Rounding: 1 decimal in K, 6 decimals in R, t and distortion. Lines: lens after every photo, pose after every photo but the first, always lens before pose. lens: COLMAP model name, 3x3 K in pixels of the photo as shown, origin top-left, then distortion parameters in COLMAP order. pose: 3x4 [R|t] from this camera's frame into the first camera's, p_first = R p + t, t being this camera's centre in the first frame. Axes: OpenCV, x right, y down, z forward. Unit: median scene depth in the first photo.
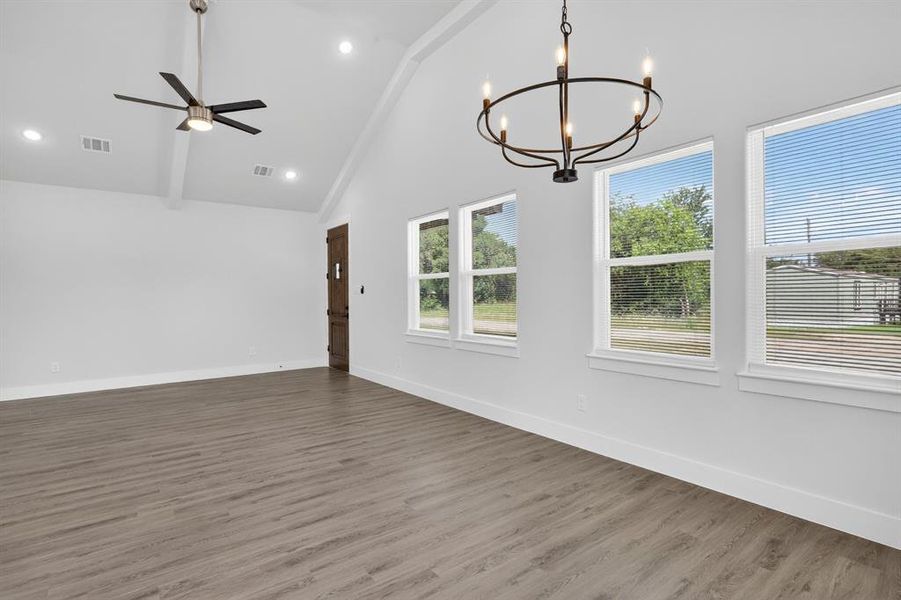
lens RADIAL K [[440.2, 0, 453.8], [0, 440.2, 298.7], [0, 0, 1]] dist [-0.003443, 0.000199]
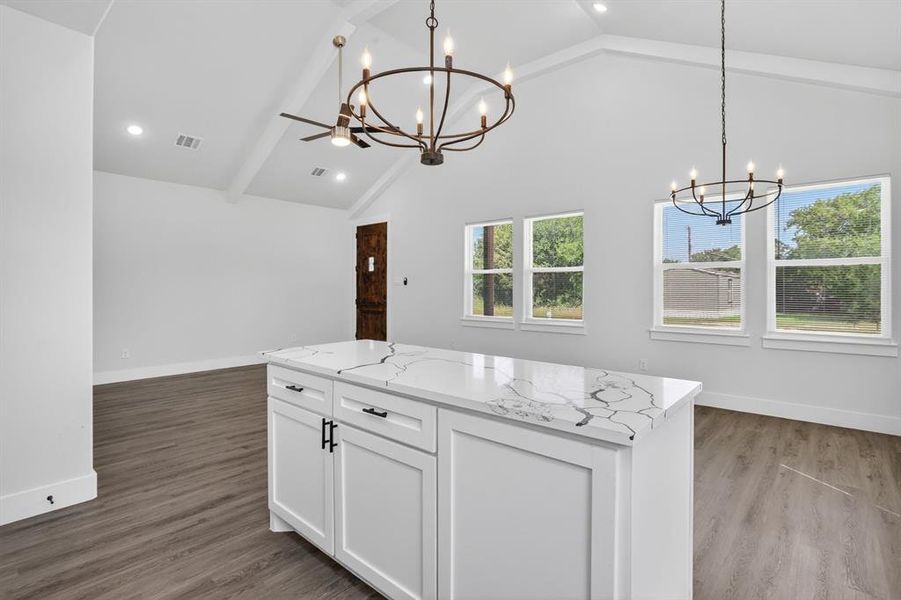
lens RADIAL K [[440.3, 0, 453.6], [0, 440.3, 287.8], [0, 0, 1]] dist [-0.003402, 0.000033]
pose [[0.977322, 0.011721, 0.211436, -0.390131], [-0.010085, 0.999910, -0.008813, 0.005355], [-0.211520, 0.006481, 0.977352, -0.167669]]
